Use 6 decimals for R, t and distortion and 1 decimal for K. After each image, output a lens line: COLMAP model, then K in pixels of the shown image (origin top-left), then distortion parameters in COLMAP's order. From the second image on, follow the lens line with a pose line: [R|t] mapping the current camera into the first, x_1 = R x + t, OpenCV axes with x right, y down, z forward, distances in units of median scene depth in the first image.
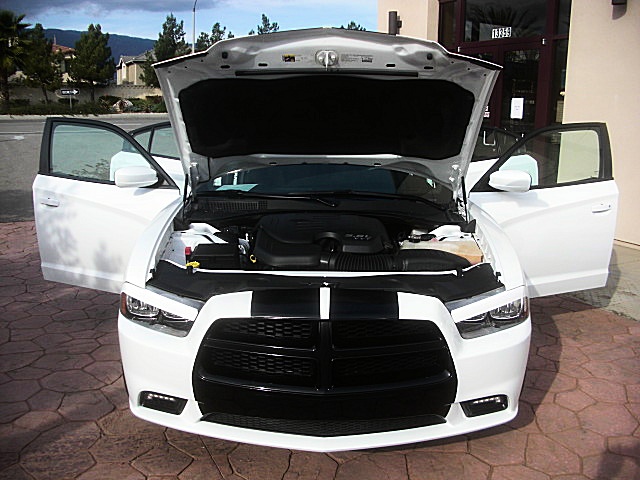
lens RADIAL K [[600.9, 0, 320.0], [0, 600.9, 240.0], [0, 0, 1]] dist [-0.204208, 0.164241]
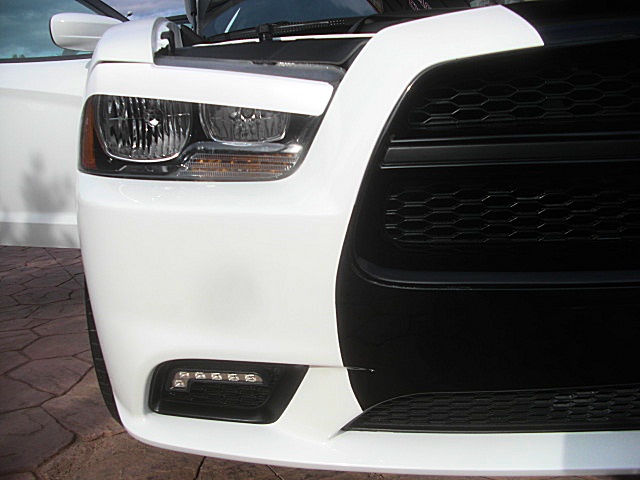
lens RADIAL K [[610.2, 0, 320.0], [0, 610.2, 240.0], [0, 0, 1]] dist [-0.096011, -0.008935]
pose [[0.993545, -0.077574, 0.082766, -0.215417], [0.080356, 0.996290, -0.030823, 0.187833], [-0.080068, 0.037274, 0.996092, 0.584348]]
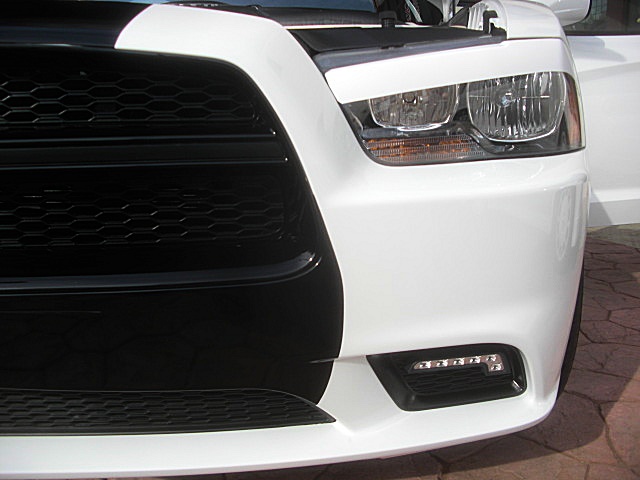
lens RADIAL K [[610.2, 0, 320.0], [0, 610.2, 240.0], [0, 0, 1]] dist [-0.096011, -0.008935]
pose [[0.995486, 0.006885, -0.094659, 0.218007], [-0.008462, 0.999832, -0.016269, 0.191793], [0.094531, 0.016996, 0.995377, 0.583150]]
